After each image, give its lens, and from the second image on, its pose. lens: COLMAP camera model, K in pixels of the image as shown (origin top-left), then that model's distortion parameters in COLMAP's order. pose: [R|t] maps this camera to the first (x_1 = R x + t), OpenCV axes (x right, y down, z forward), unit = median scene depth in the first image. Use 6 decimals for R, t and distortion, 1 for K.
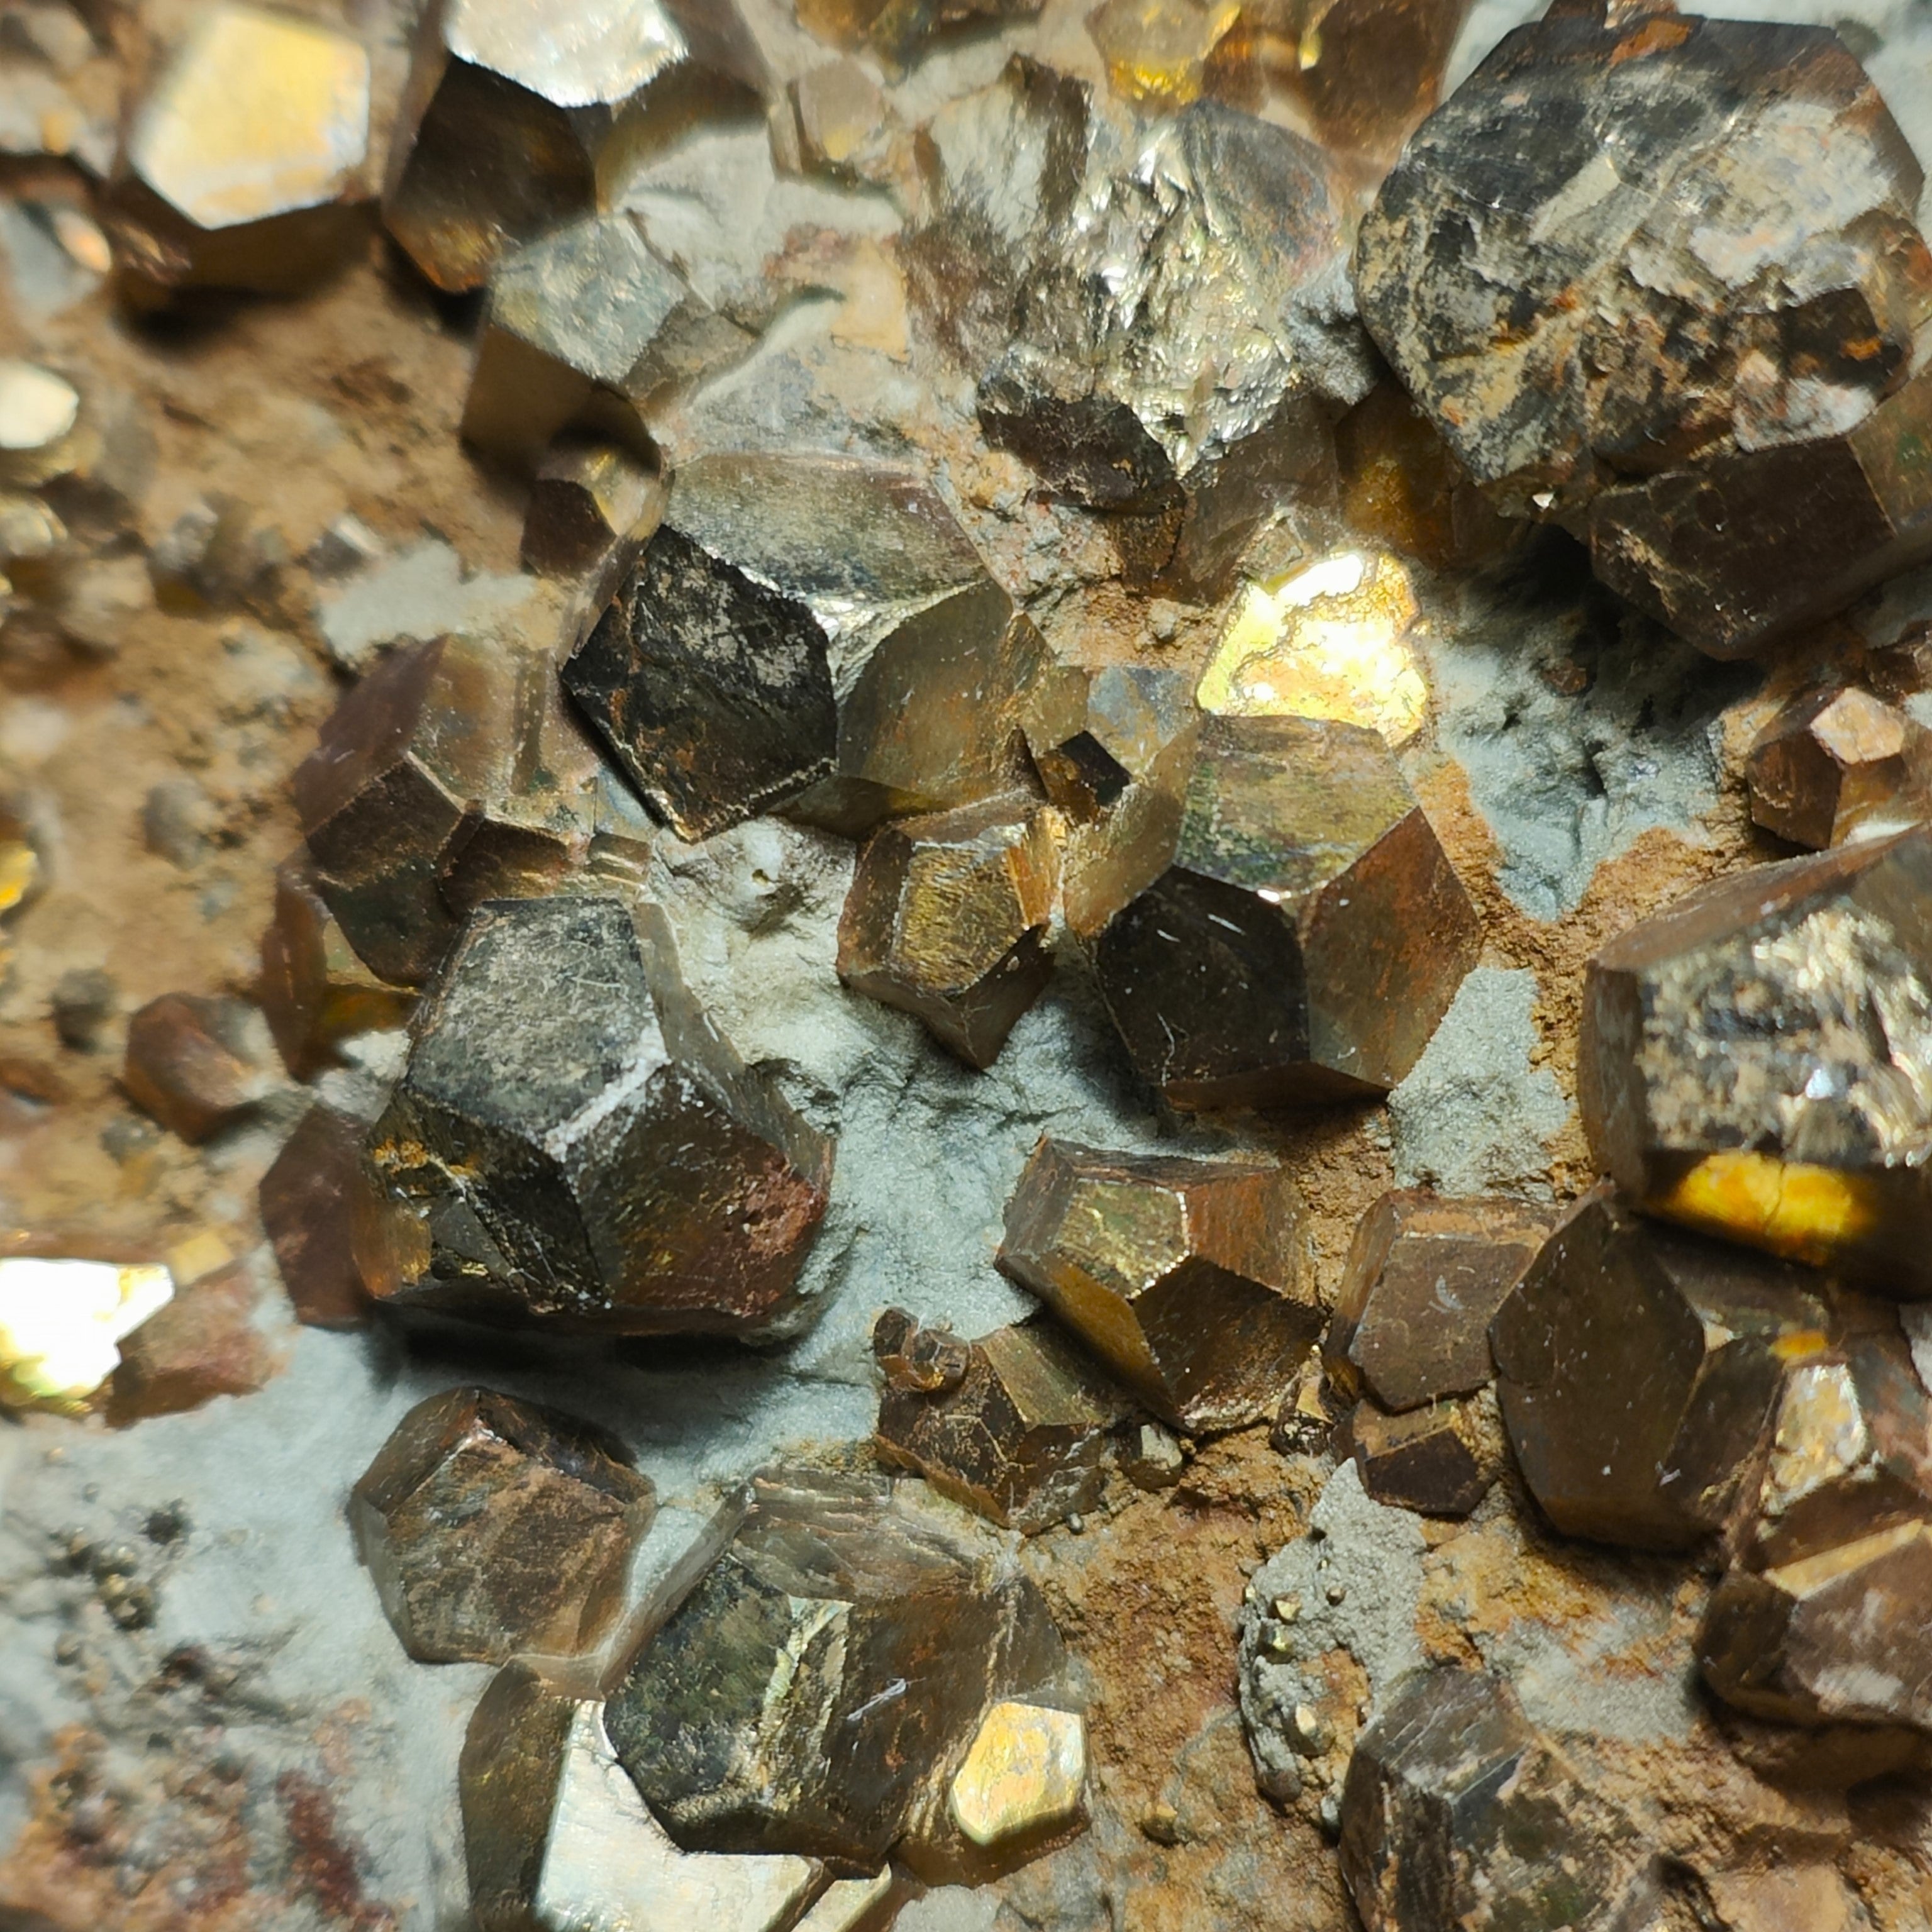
lens RADIAL K [[4541.1, 0, 1106.7], [0, 4541.1, 1026.6], [0, 0, 1]] dist [-0.022132, -0.824434]
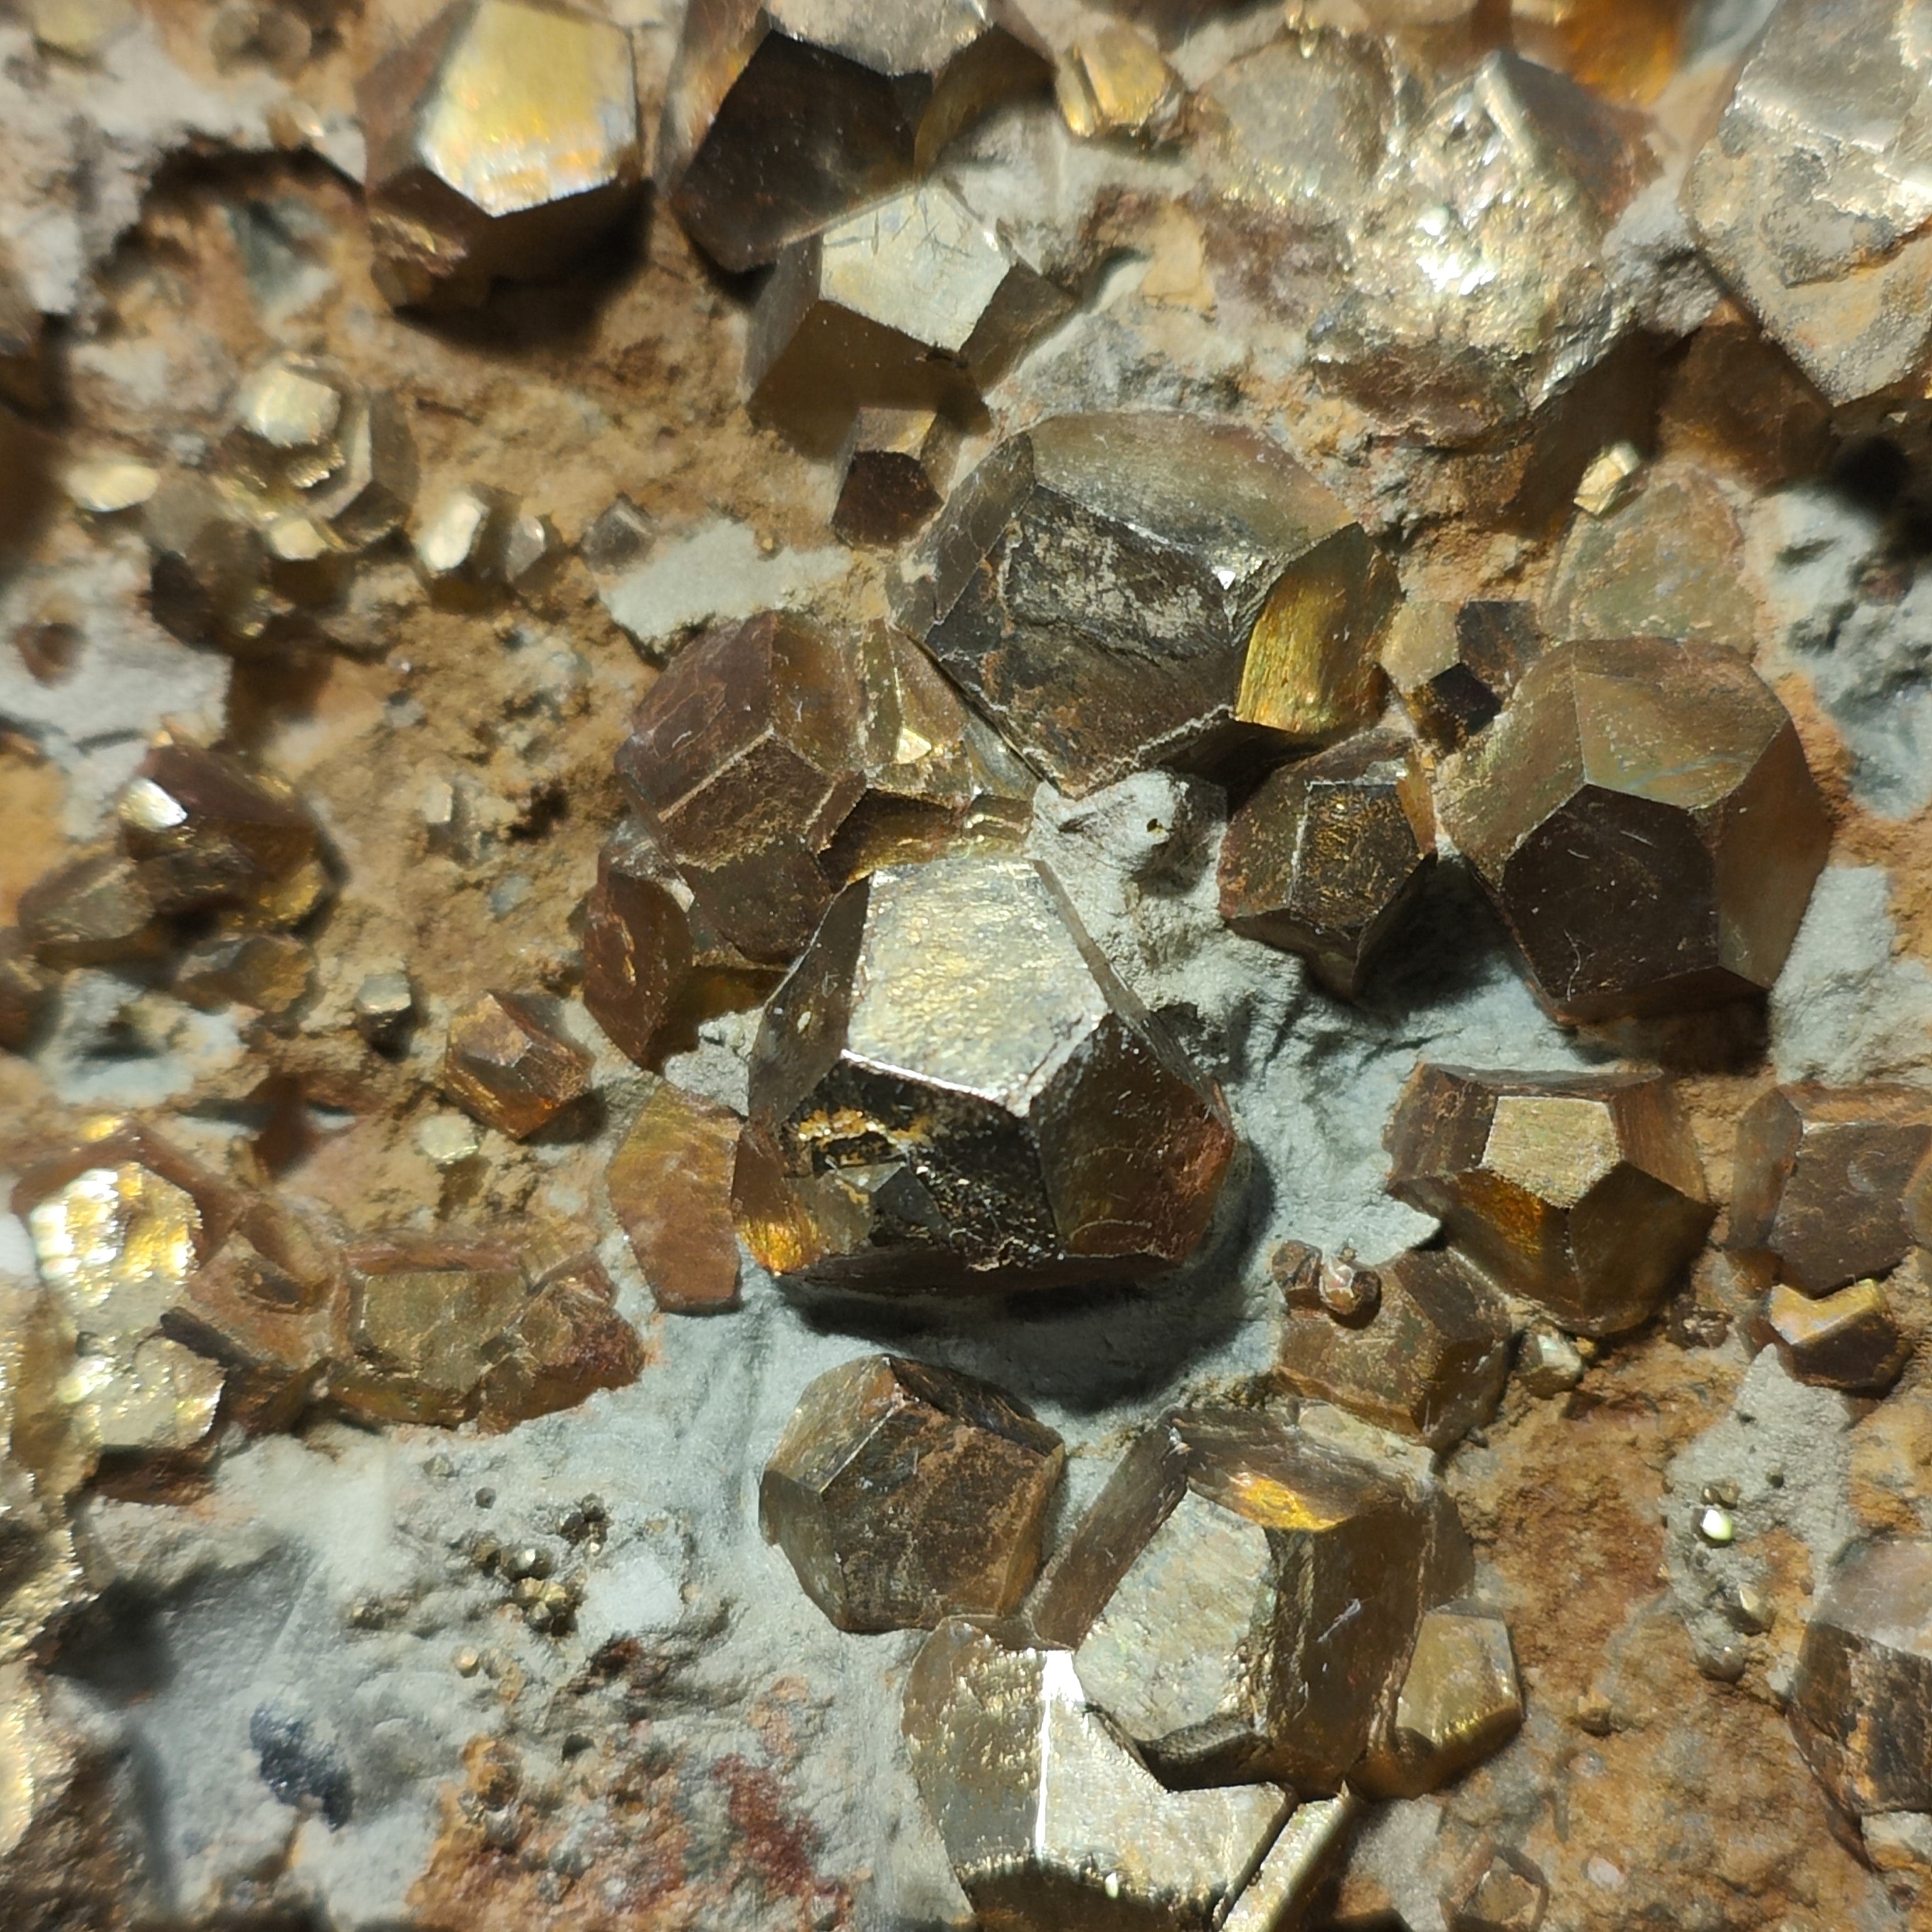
lens RADIAL K [[4541.1, 0, 1106.7], [0, 4541.1, 1026.6], [0, 0, 1]] dist [-0.022132, -0.824434]
pose [[0.982266, -0.074106, 0.172226, -0.263770], [0.074605, 0.997207, 0.003586, 0.007205], [-0.172011, 0.009327, 0.985051, 0.000352]]
